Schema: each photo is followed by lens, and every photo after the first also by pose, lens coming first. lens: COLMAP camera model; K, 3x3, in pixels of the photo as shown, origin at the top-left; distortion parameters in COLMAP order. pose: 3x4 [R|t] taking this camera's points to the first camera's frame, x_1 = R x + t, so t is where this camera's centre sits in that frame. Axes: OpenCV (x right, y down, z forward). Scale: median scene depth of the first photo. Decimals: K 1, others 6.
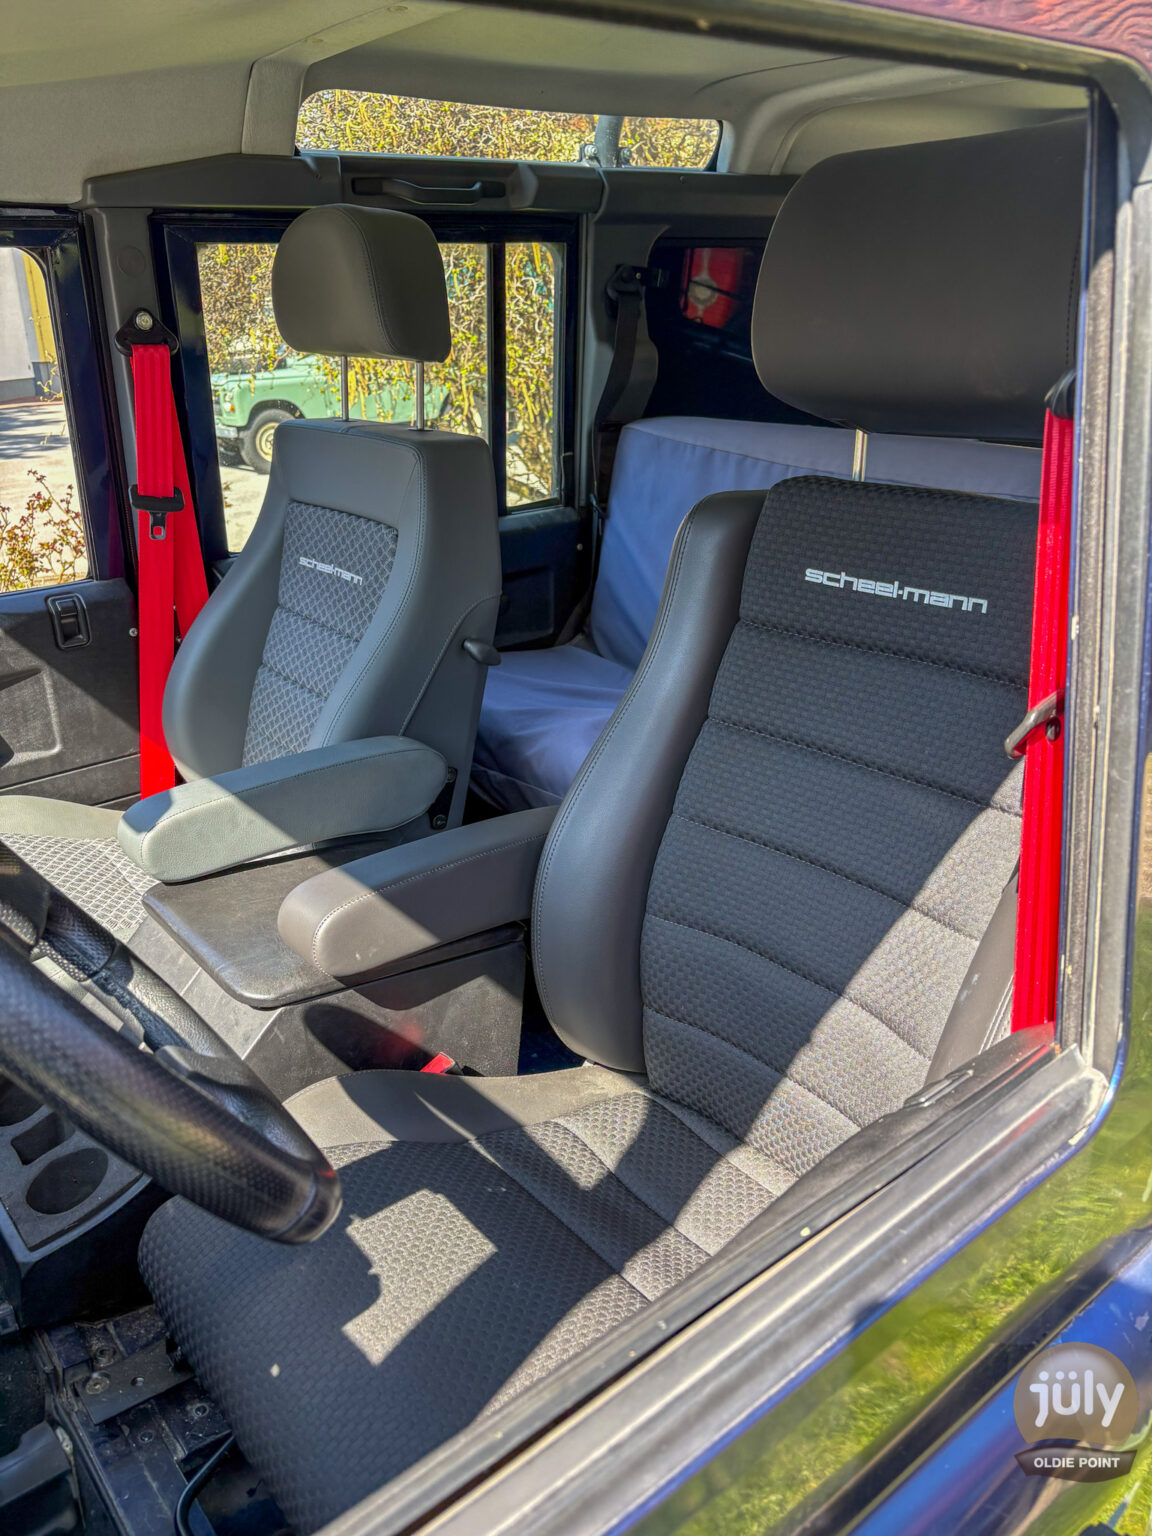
lens RADIAL K [[1161.8, 0, 576.0], [0, 1161.8, 768.0], [0, 0, 1]] dist [0.028116, -0.003951]
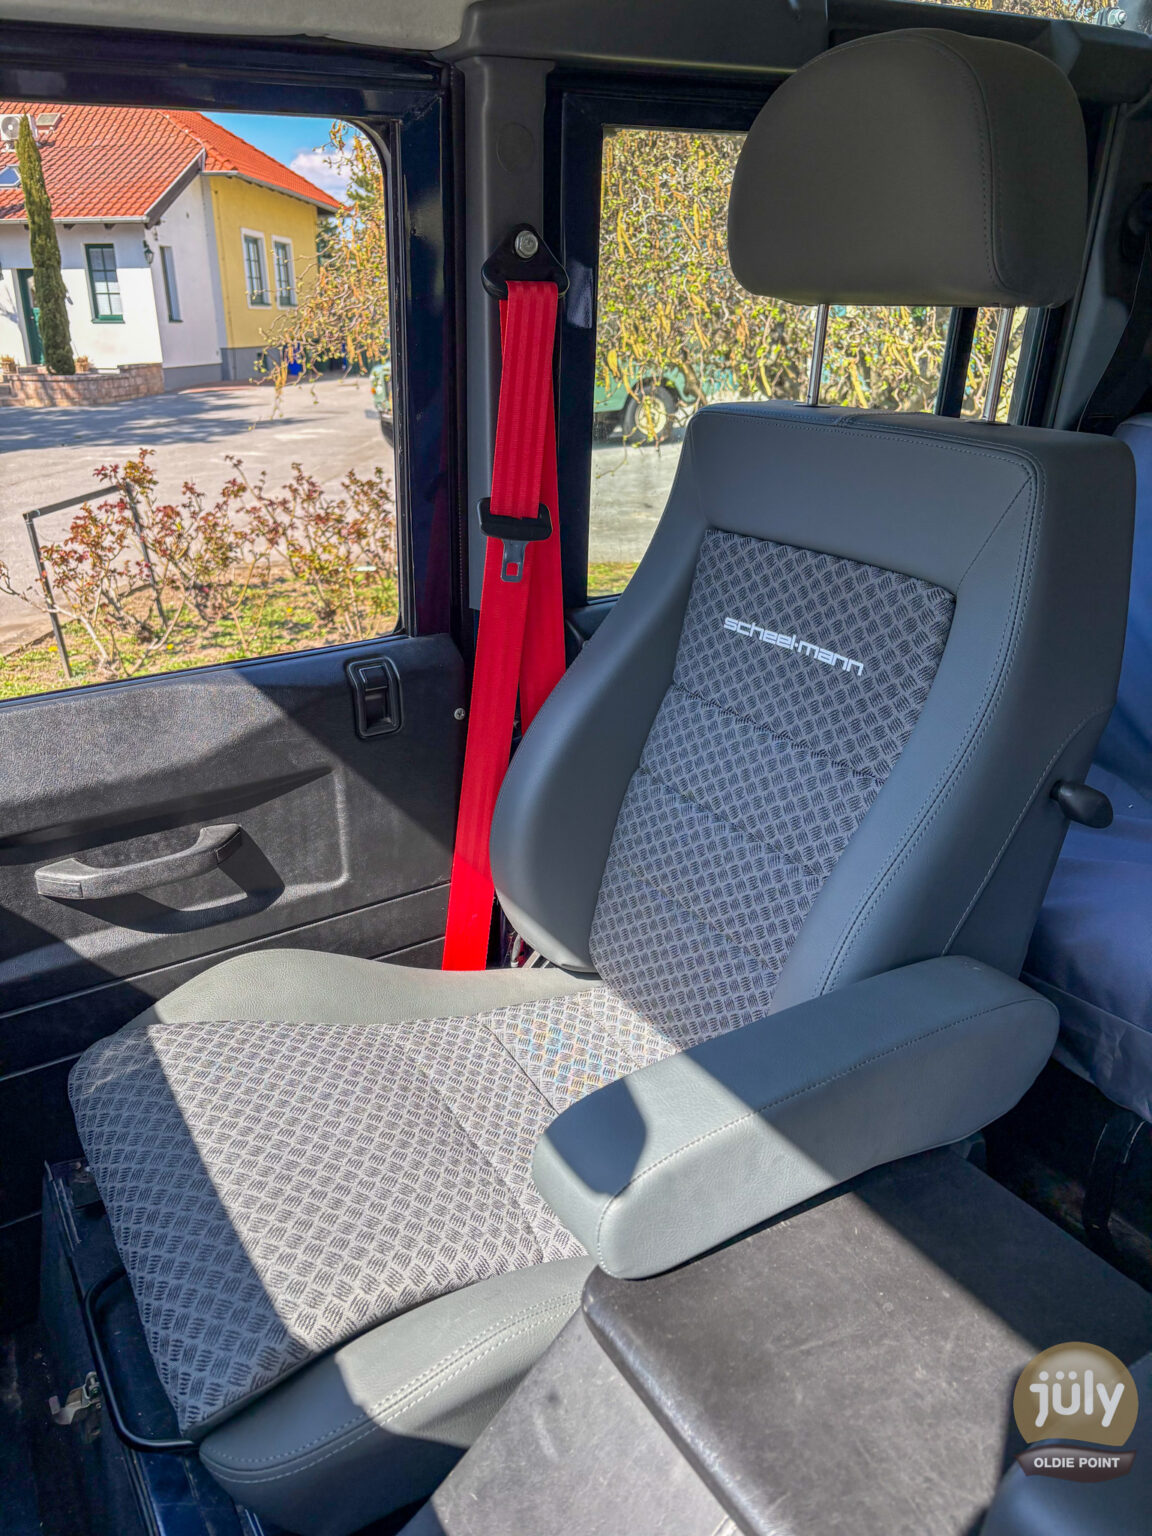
lens RADIAL K [[1142.7, 0, 576.0], [0, 1142.7, 768.0], [0, 0, 1]] dist [0.062889, -0.055895]
pose [[0.991889, 0.057124, -0.113546, -0.241058], [-0.056178, 0.998354, 0.011514, -0.099244], [0.114017, -0.005041, 0.993466, 0.355268]]
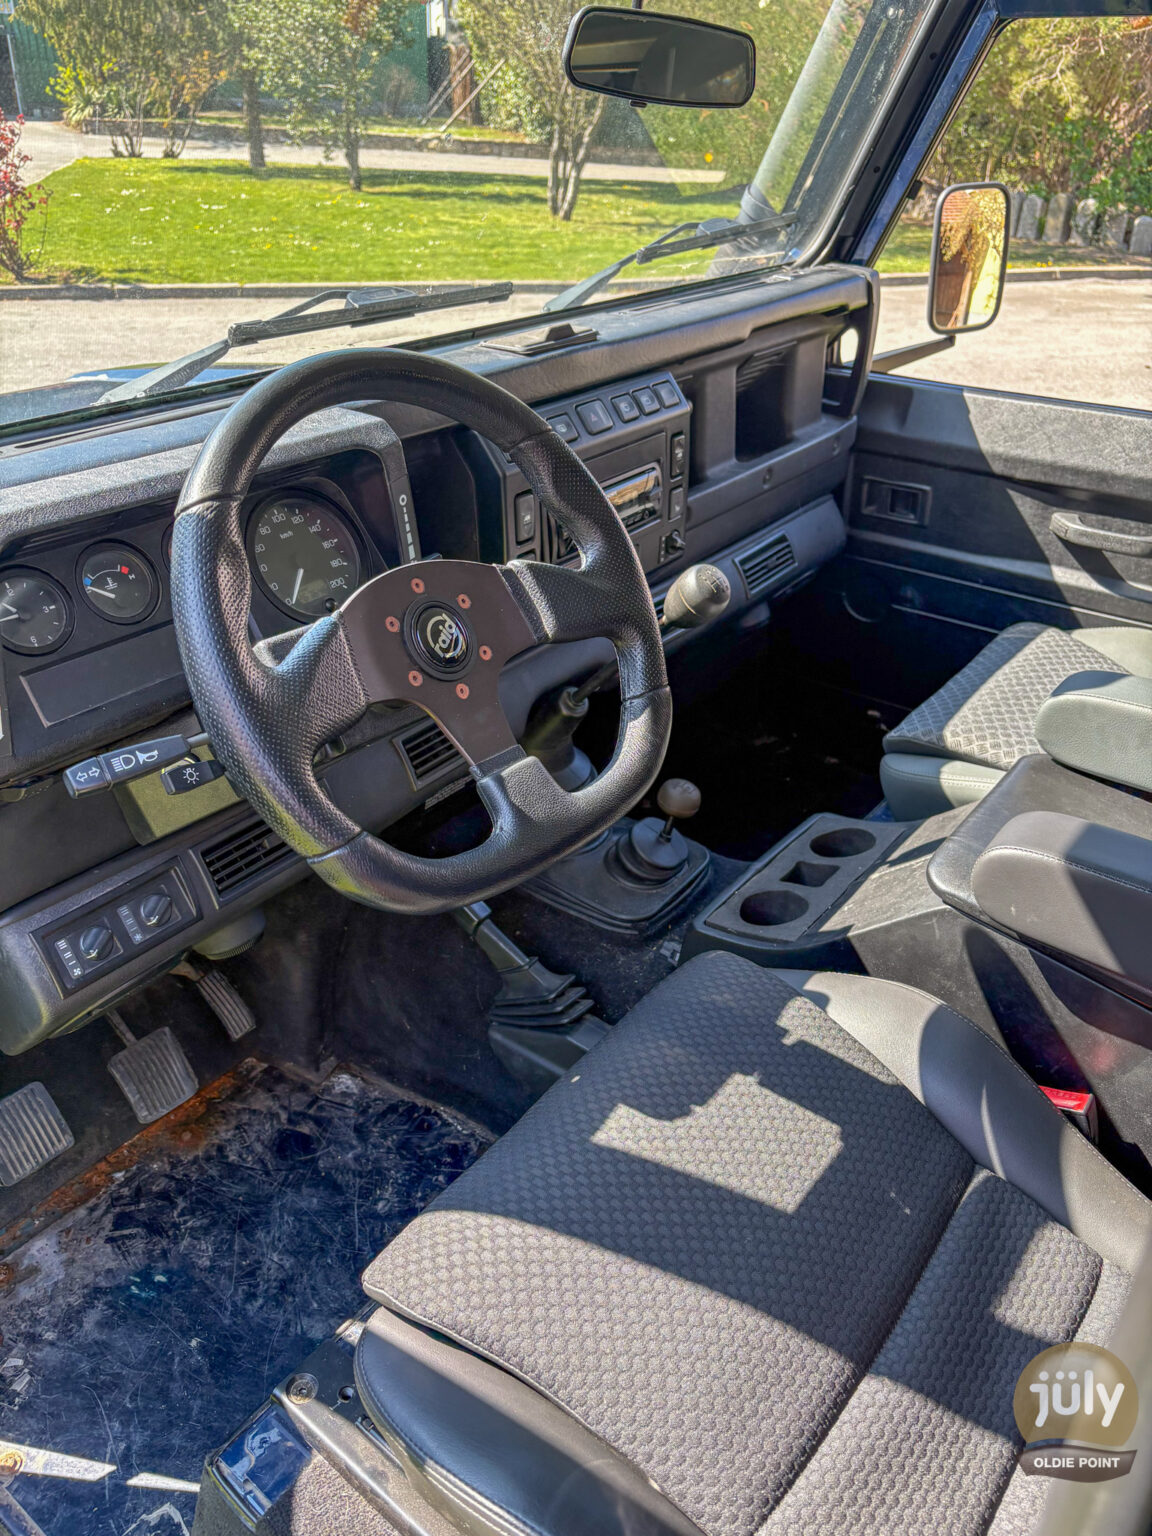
lens RADIAL K [[1142.7, 0, 576.0], [0, 1142.7, 768.0], [0, 0, 1]] dist [0.062889, -0.055895]
pose [[0.219657, 0.514837, -0.828670, 0.242780], [-0.380076, 0.827462, 0.413339, -0.095445], [0.898495, 0.224165, 0.377435, 0.233356]]
